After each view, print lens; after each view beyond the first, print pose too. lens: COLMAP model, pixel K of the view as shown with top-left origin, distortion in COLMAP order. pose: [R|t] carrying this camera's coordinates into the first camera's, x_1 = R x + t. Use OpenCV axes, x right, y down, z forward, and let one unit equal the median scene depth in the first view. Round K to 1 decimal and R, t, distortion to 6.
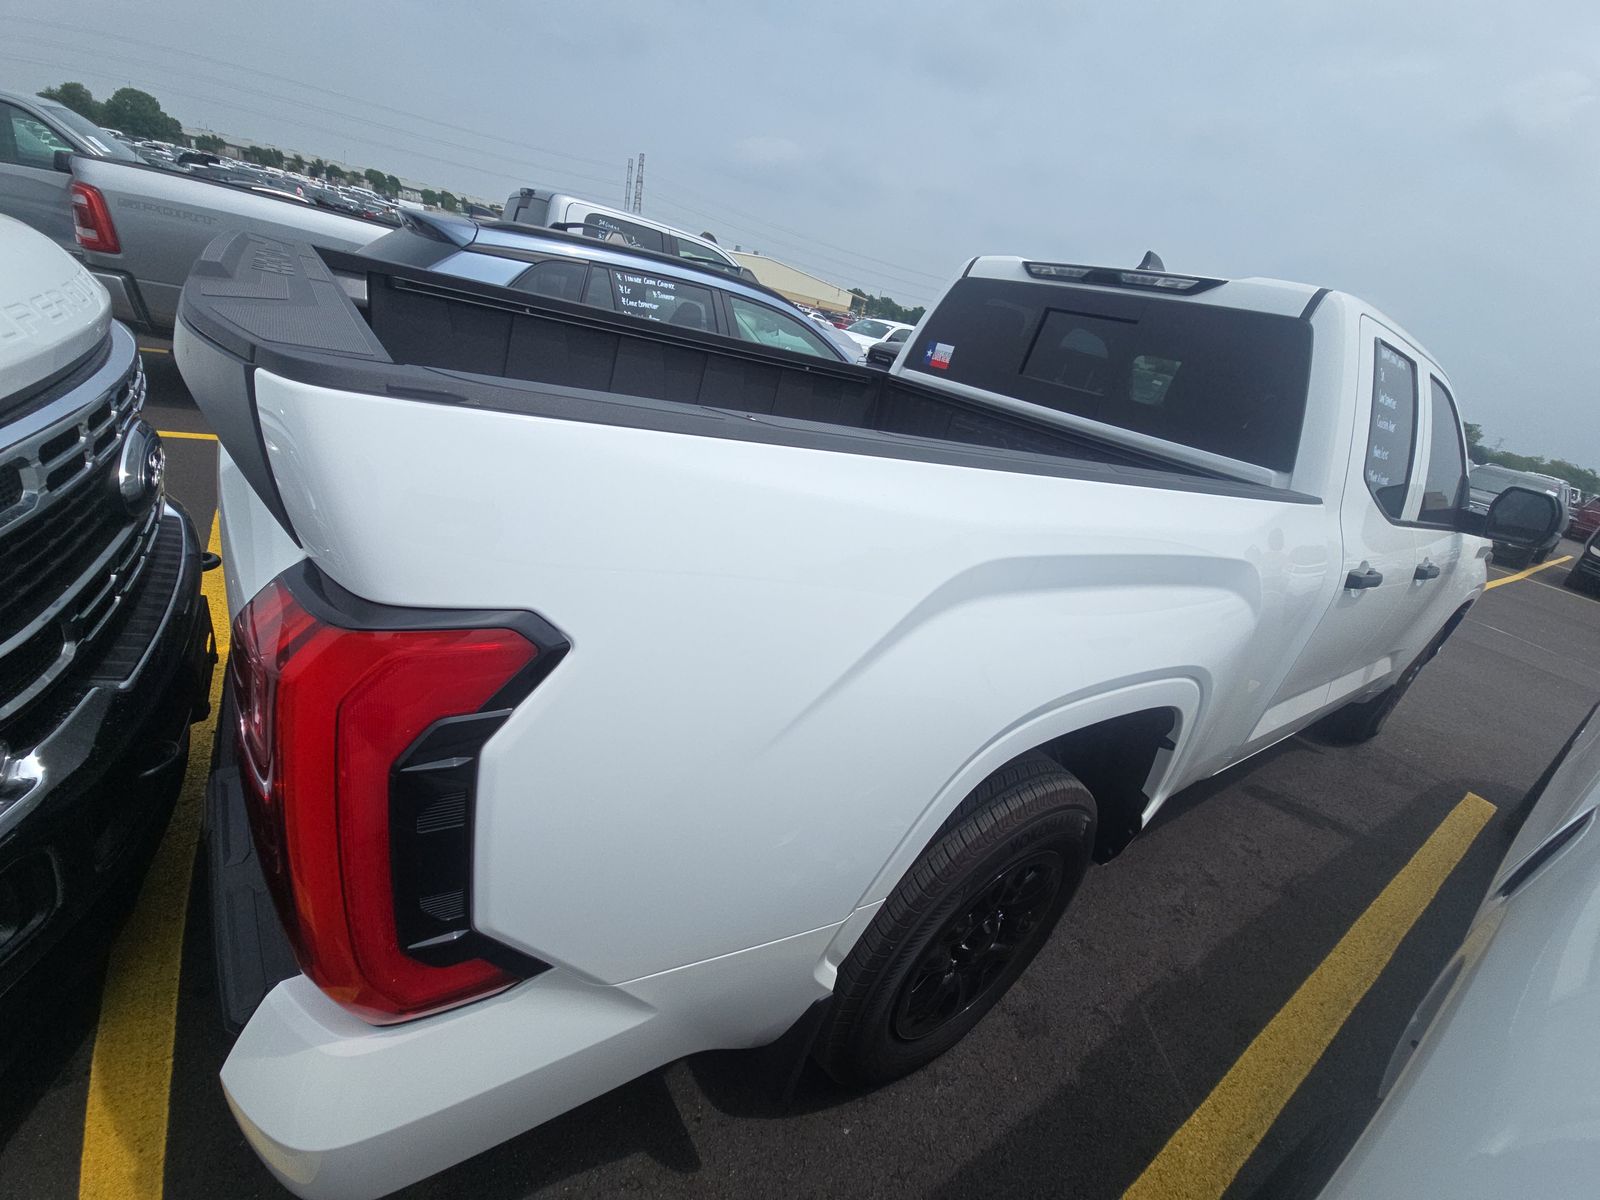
lens RADIAL K [[660.6, 0, 797.8], [0, 660.6, 598.3], [0, 0, 1]] dist [-0.014560, -0.001641]
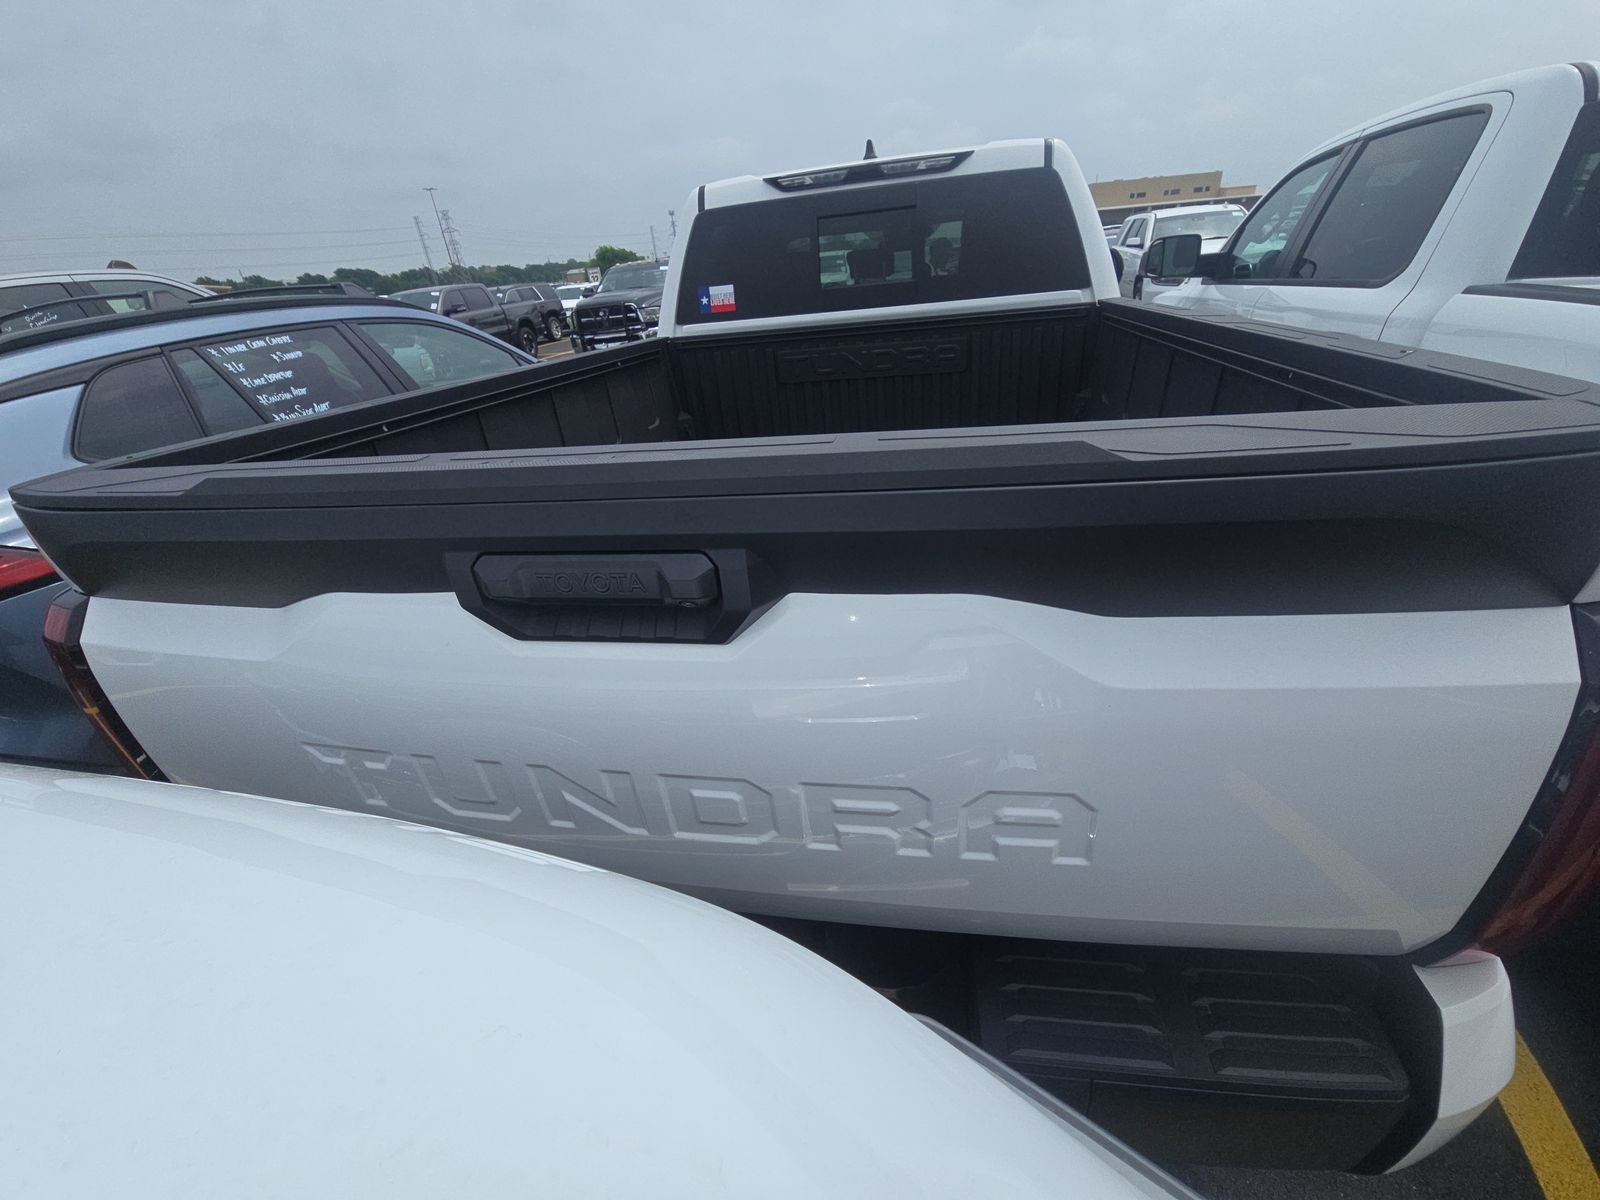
lens RADIAL K [[660.6, 0, 805.3], [0, 660.6, 598.4], [0, 0, 1]] dist [-0.014560, -0.001641]
pose [[0.688133, -0.547043, 0.476672, -0.429183], [0.491541, 0.834698, 0.248326, -0.202101], [-0.533723, 0.063422, 0.843278, 0.177510]]
